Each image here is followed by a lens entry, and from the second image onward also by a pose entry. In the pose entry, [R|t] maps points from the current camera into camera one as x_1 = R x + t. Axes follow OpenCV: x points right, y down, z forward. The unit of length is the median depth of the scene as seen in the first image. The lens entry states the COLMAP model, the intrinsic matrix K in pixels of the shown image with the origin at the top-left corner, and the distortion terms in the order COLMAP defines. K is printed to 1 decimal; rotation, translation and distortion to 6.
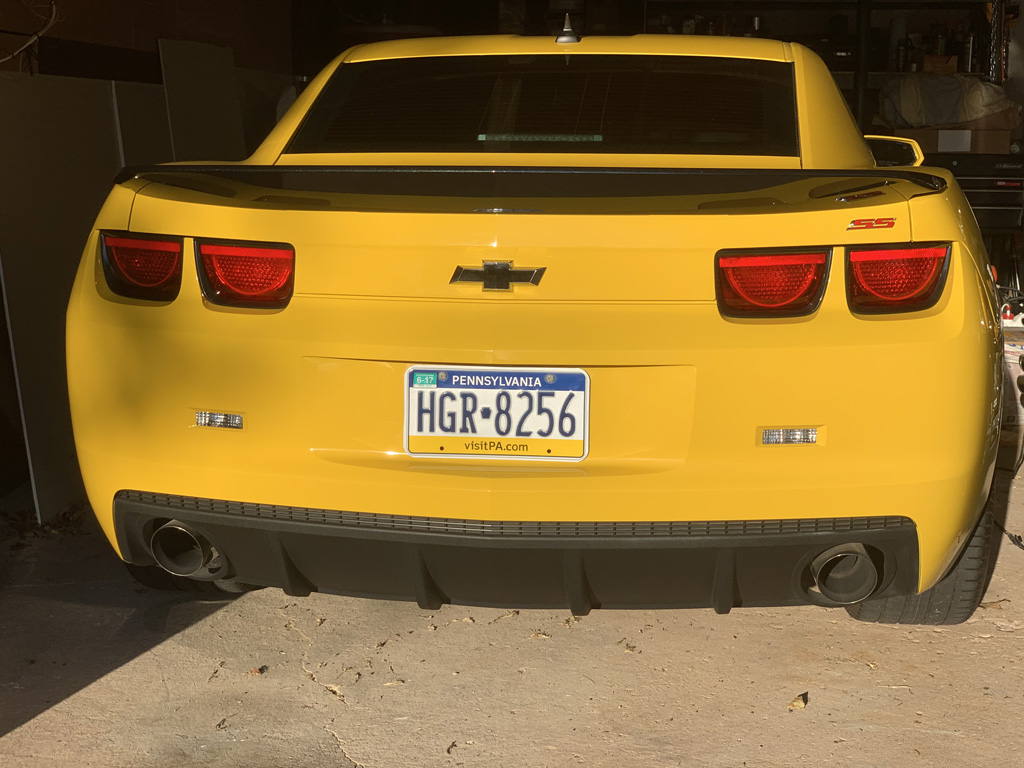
lens RADIAL K [[1638.7, 0, 511.1], [0, 1638.7, 383.2], [0, 0, 1]] dist [-0.034312, 0.000000]
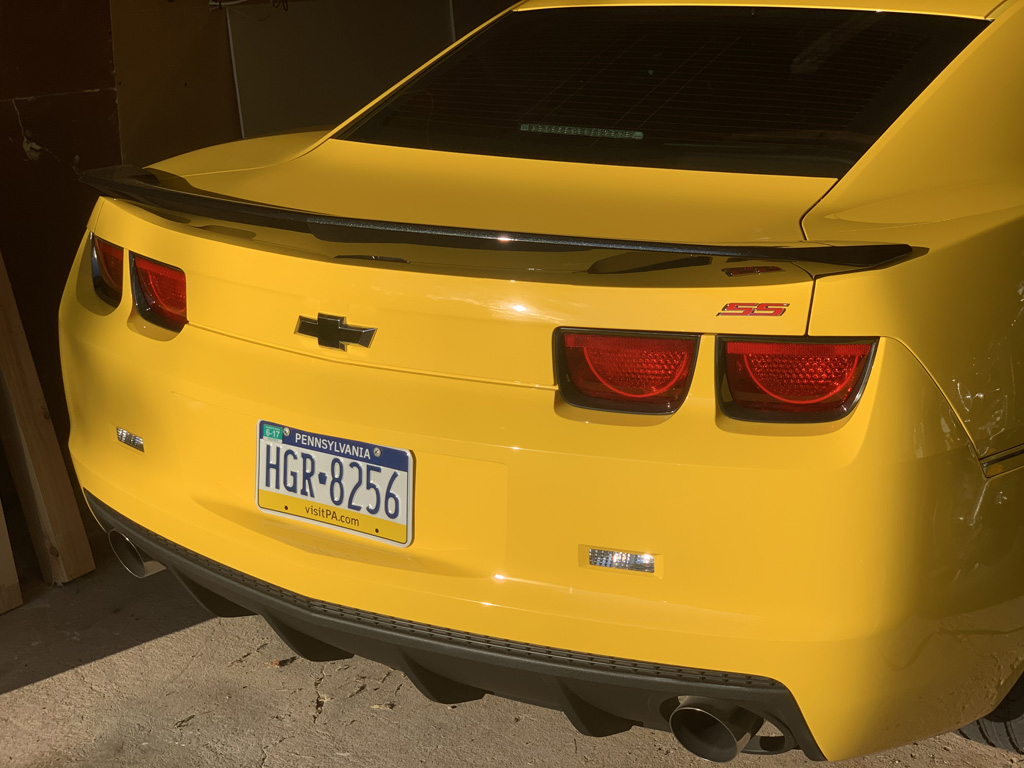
lens RADIAL K [[1638.7, 0, 511.4], [0, 1638.7, 382.7], [0, 0, 1]] dist [-0.034312, 0.000000]
pose [[0.870625, 0.118930, -0.477355, 0.503715], [-0.056618, 0.988114, 0.142920, -0.170161], [0.488678, -0.097403, 0.867010, 0.267214]]
